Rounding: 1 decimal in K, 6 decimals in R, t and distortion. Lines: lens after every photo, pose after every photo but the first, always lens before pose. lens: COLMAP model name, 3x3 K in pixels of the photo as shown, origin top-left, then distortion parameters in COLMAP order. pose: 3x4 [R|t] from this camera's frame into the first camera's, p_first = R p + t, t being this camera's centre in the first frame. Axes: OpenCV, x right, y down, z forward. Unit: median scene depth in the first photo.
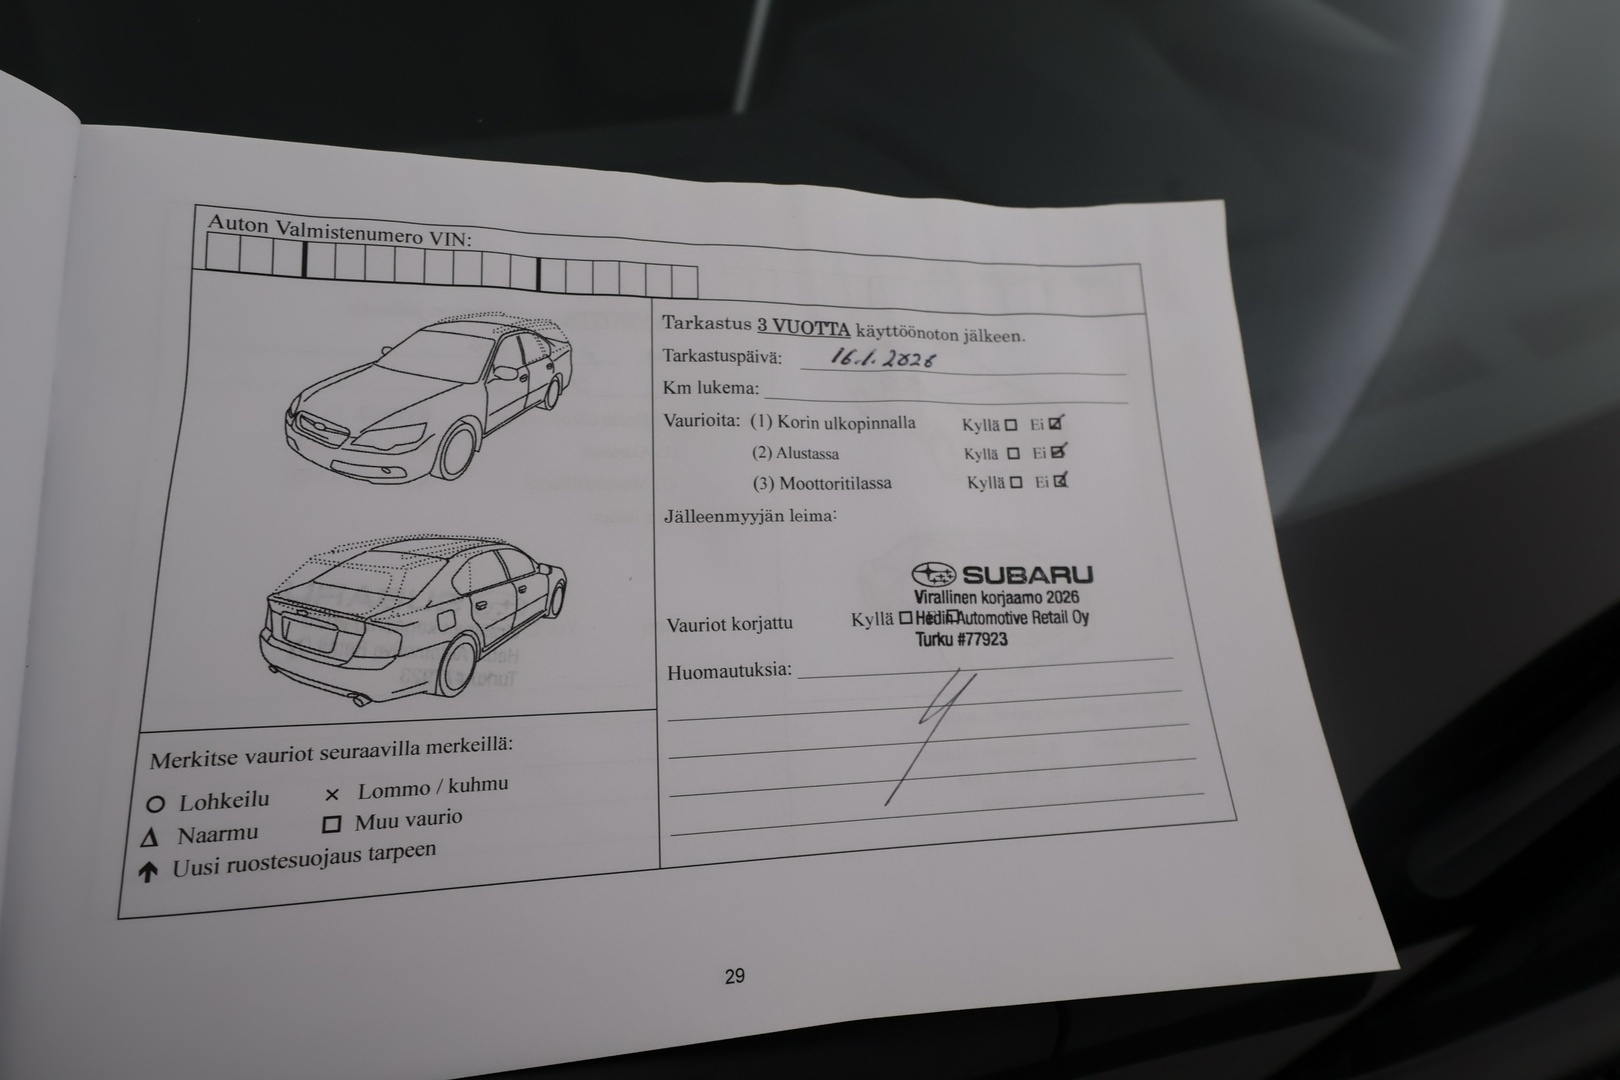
lens RADIAL K [[901.2, 0, 804.8], [0, 901.2, 534.4], [0, 0, 1]] dist [0.009546, 0.000914]
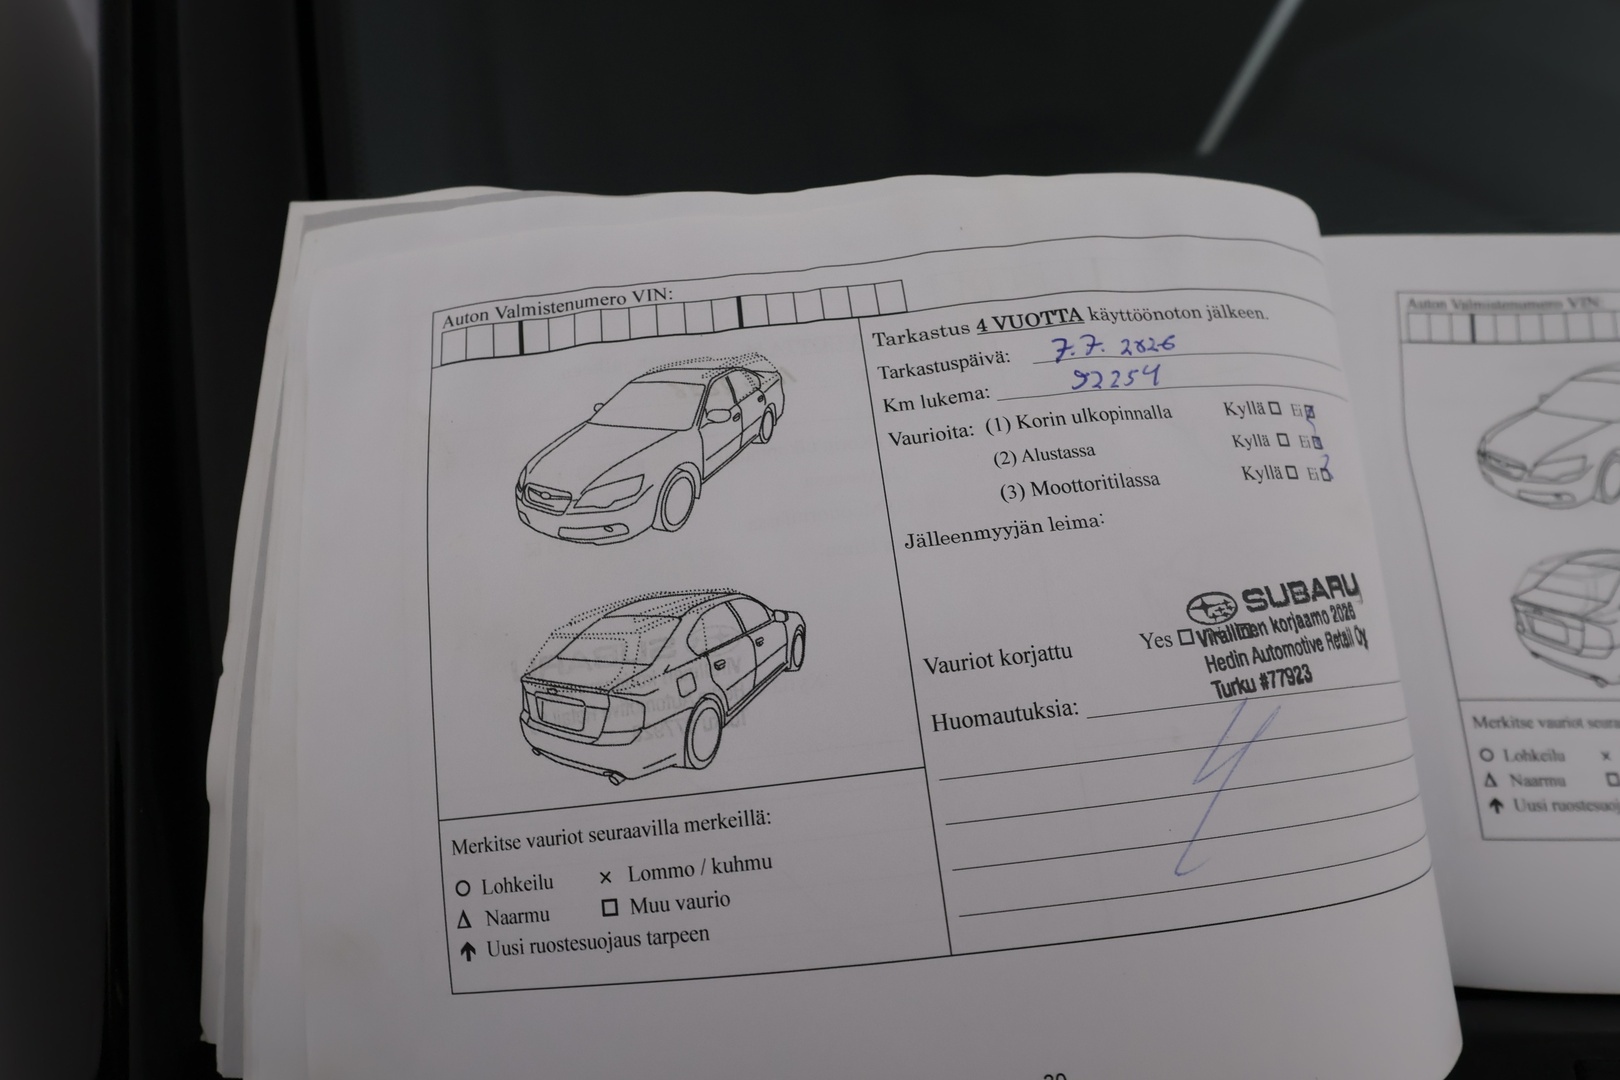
lens RADIAL K [[766.8, 0, 806.4], [0, 766.8, 534.2], [0, 0, 1]] dist [-0.009507, 0.000387]
pose [[0.957786, -0.142748, -0.249537, -0.056715], [0.117492, 0.986577, -0.113409, 0.042934], [0.262376, 0.079303, 0.961701, 0.245162]]
